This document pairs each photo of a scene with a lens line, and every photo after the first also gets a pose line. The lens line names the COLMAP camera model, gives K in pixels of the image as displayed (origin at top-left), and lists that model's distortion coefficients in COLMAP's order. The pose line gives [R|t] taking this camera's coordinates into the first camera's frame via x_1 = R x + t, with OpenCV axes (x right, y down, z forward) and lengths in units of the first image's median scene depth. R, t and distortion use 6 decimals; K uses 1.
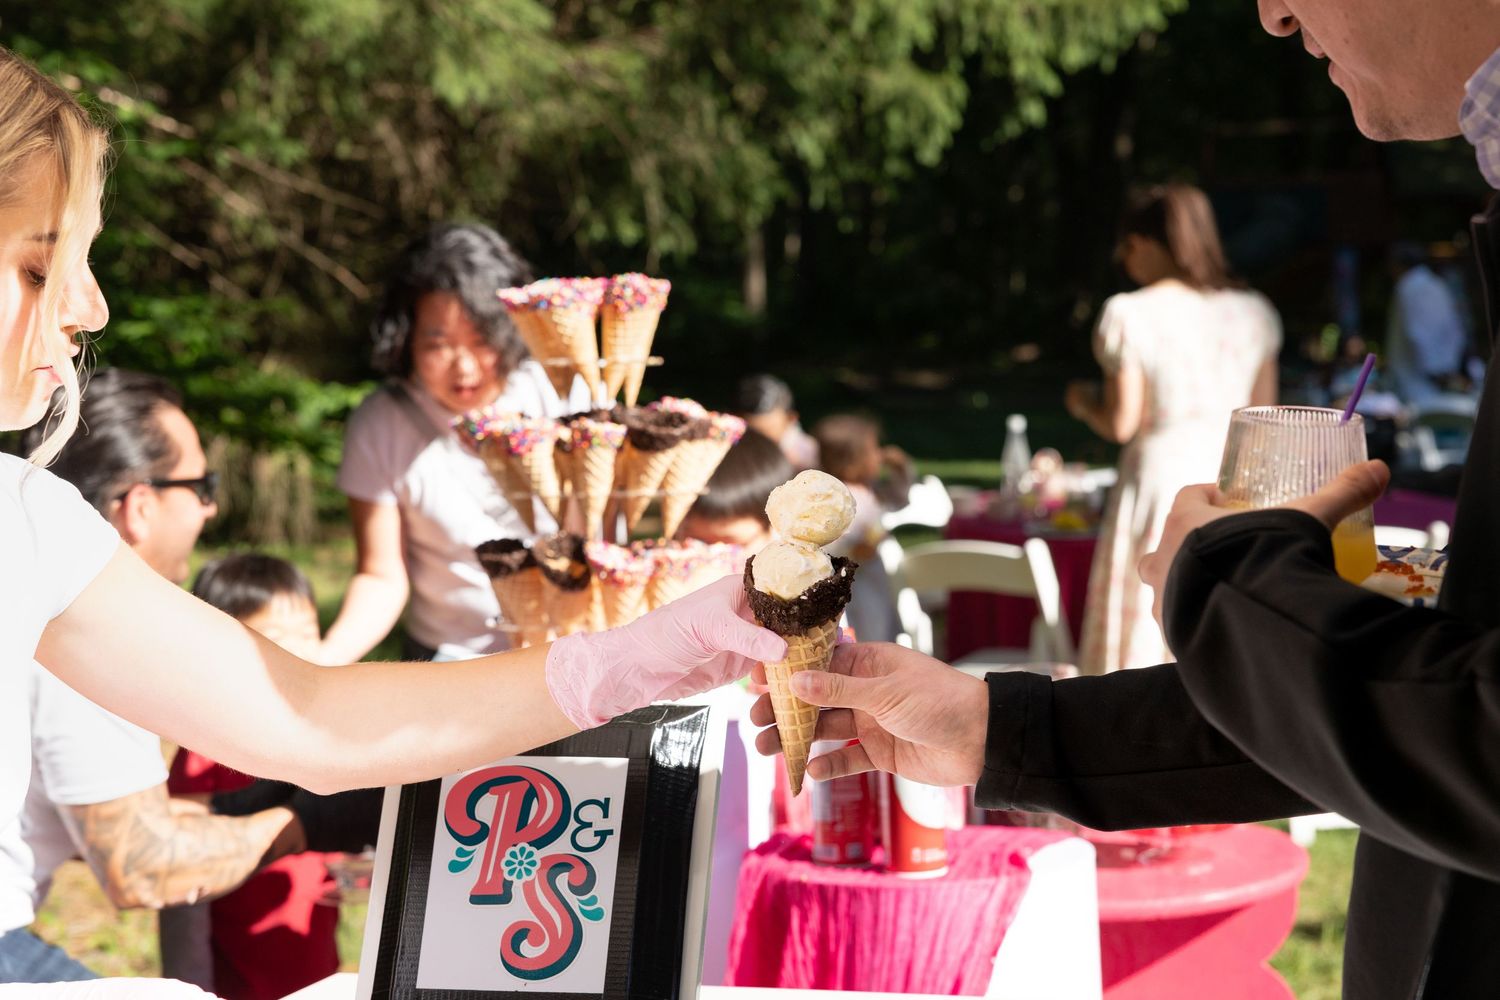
lens RADIAL K [[2764.1, 0, 746.5], [0, 2764.1, 500.1], [0, 0, 1]] dist [-0.003579, 0.000000]
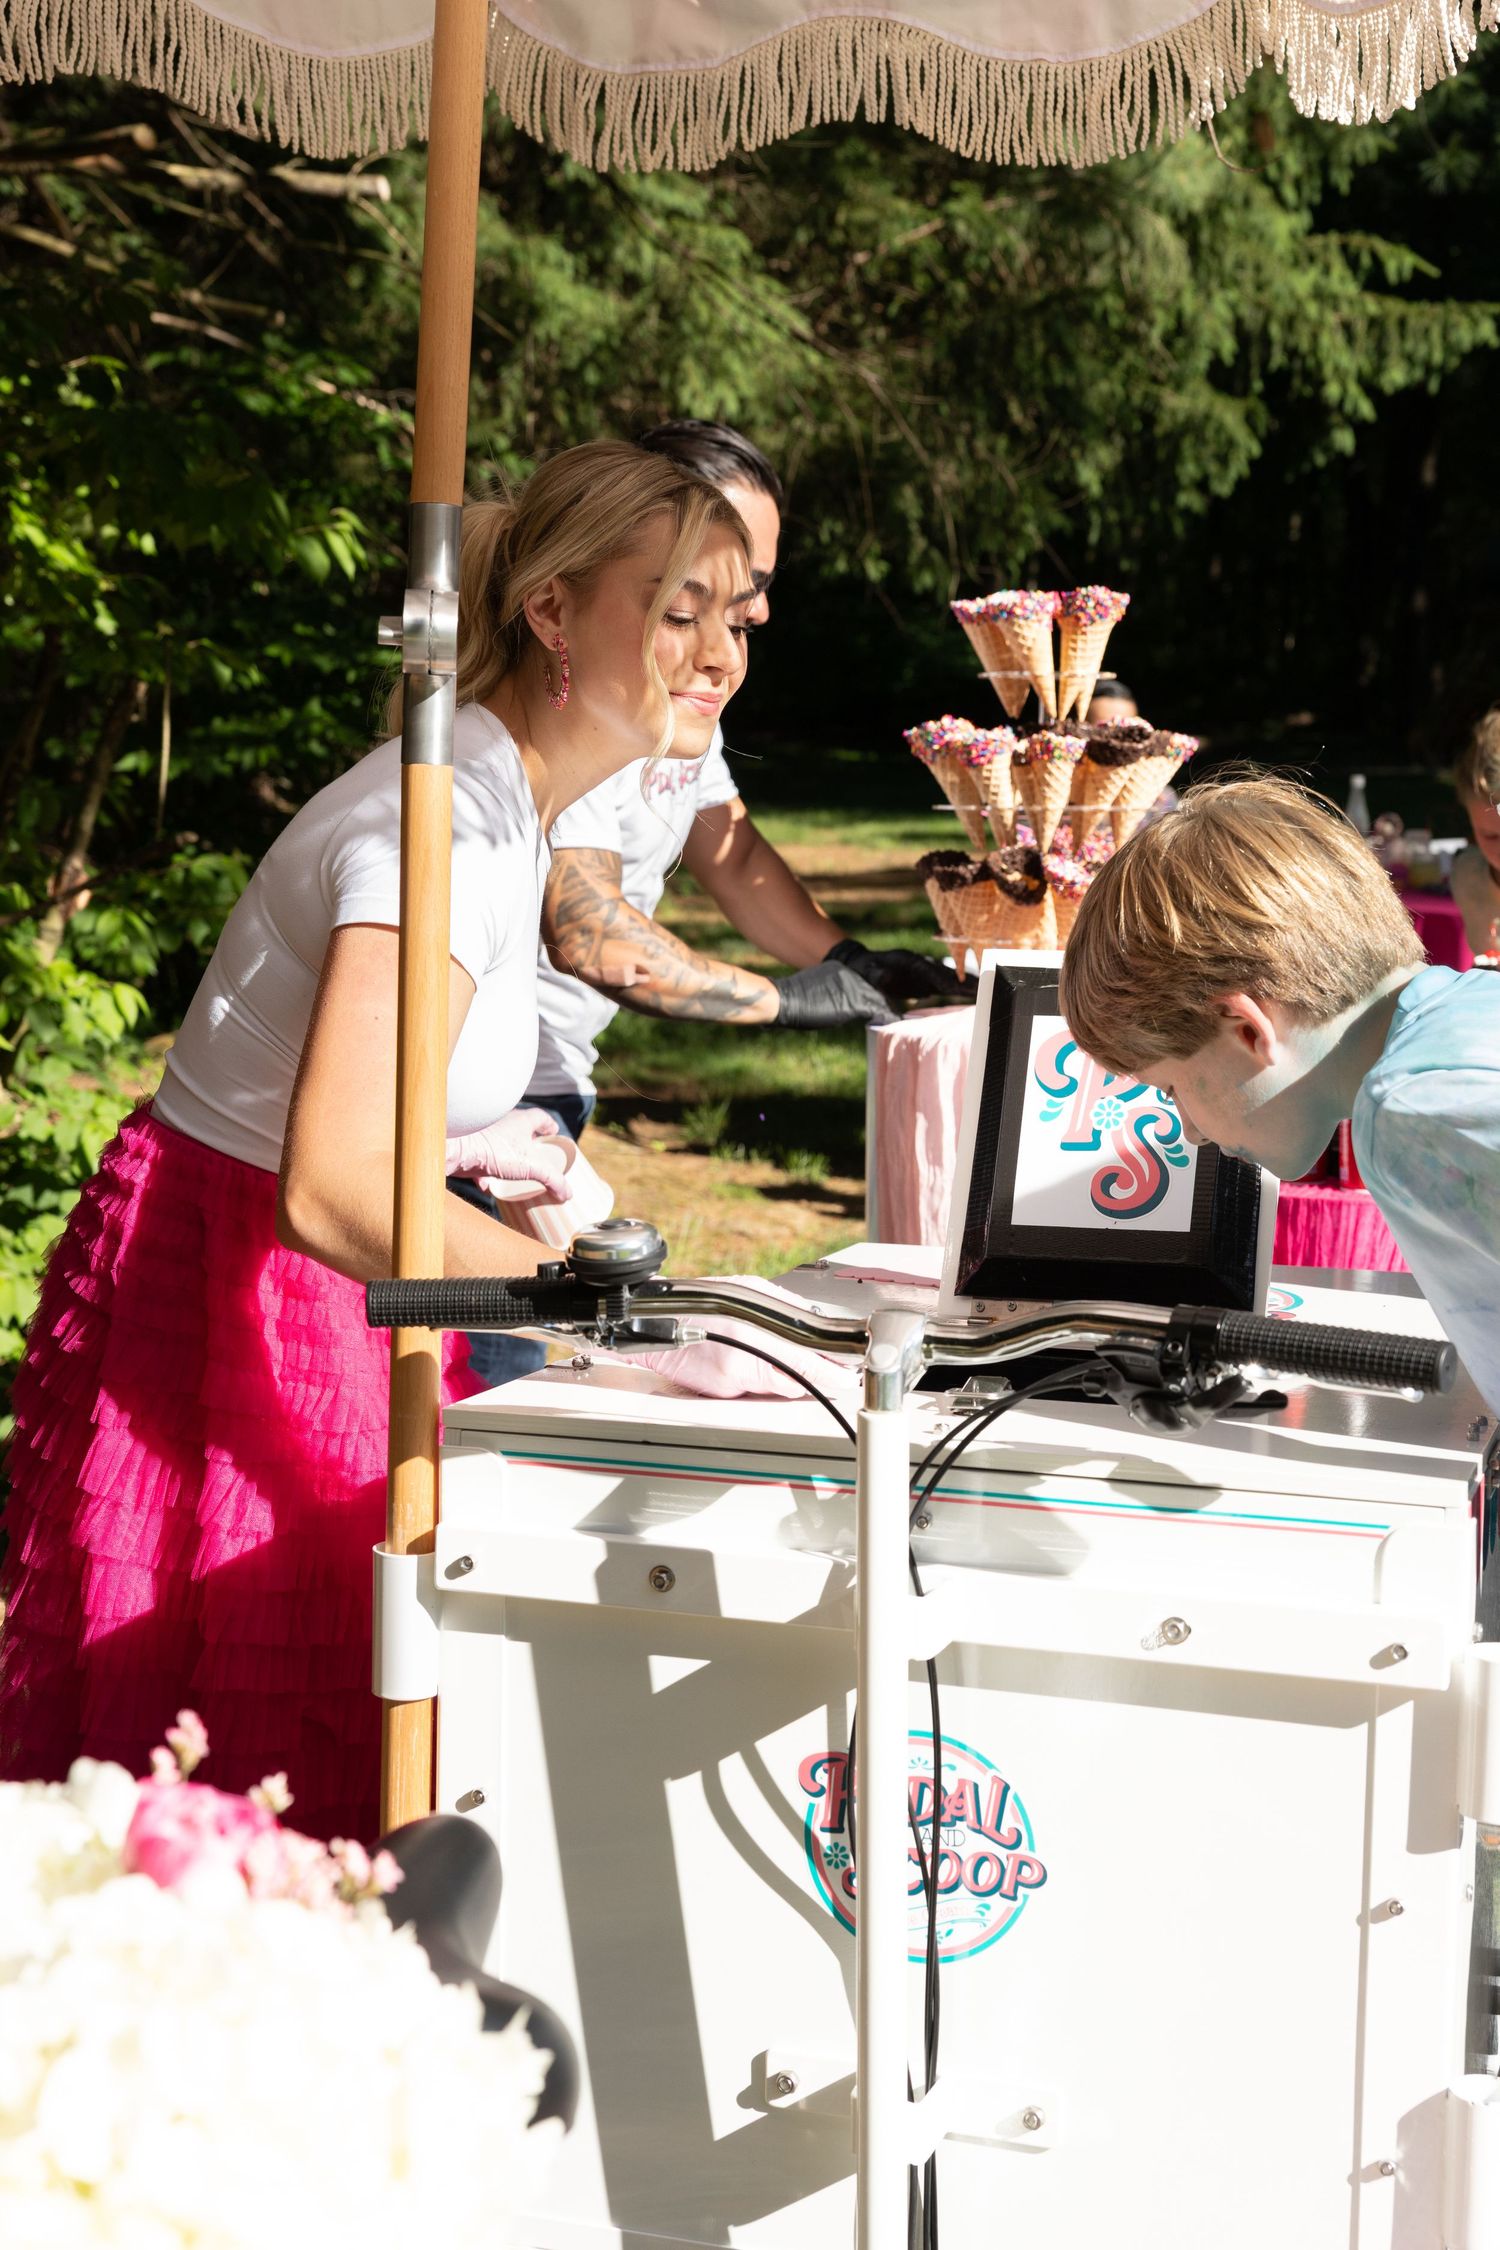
lens RADIAL K [[3099.9, 0, 753.0], [0, 3099.9, 1122.4], [0, 0, 1]] dist [-0.019205, 0.000000]
pose [[0.996929, 0.033887, -0.070599, -0.080469], [-0.028172, 0.996362, 0.080426, 0.024445], [0.073067, -0.078190, 0.994257, -0.128601]]
